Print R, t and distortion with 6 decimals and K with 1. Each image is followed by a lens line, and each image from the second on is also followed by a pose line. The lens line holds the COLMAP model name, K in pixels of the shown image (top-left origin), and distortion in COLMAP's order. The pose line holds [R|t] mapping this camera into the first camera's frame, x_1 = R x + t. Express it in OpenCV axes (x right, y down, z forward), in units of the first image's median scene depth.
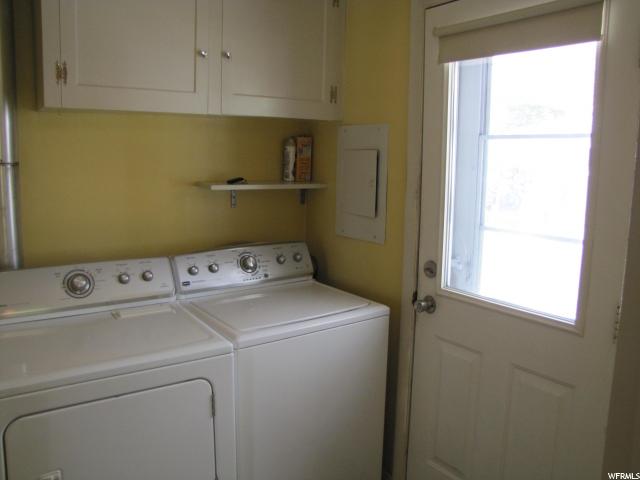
lens RADIAL K [[533.1, 0, 320.0], [0, 533.1, 240.0], [0, 0, 1]] dist [-0.180149, 0.139796]
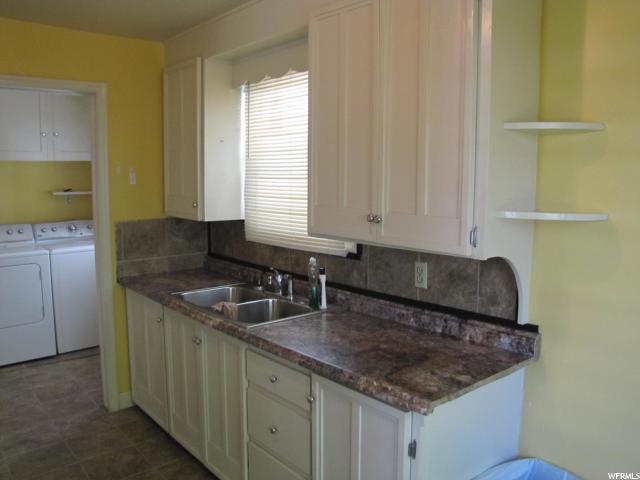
lens RADIAL K [[533.1, 0, 320.0], [0, 533.1, 240.0], [0, 0, 1]] dist [-0.180149, 0.139796]
pose [[0.993566, -0.024819, 0.110503, 0.705962], [0.028343, 0.999135, -0.030430, 0.205470], [-0.109652, 0.033367, 0.993410, -1.319323]]
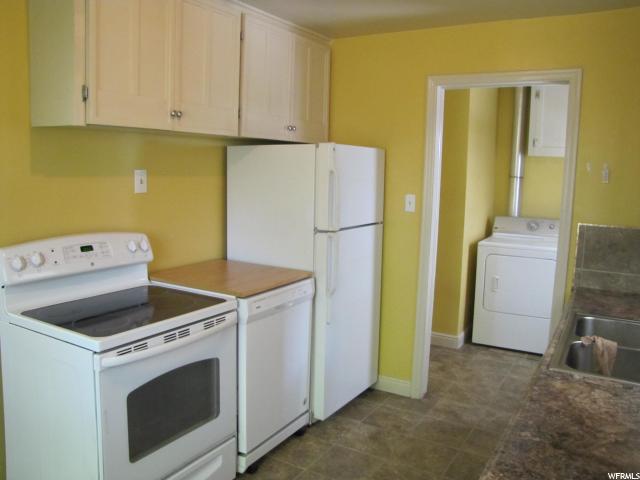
lens RADIAL K [[533.1, 0, 320.0], [0, 533.1, 240.0], [0, 0, 1]] dist [-0.180149, 0.139796]
pose [[0.420712, 0.111525, -0.900313, 1.233639], [-0.150979, 0.987182, 0.051734, 0.160908], [0.894543, 0.114163, 0.432157, -0.902271]]
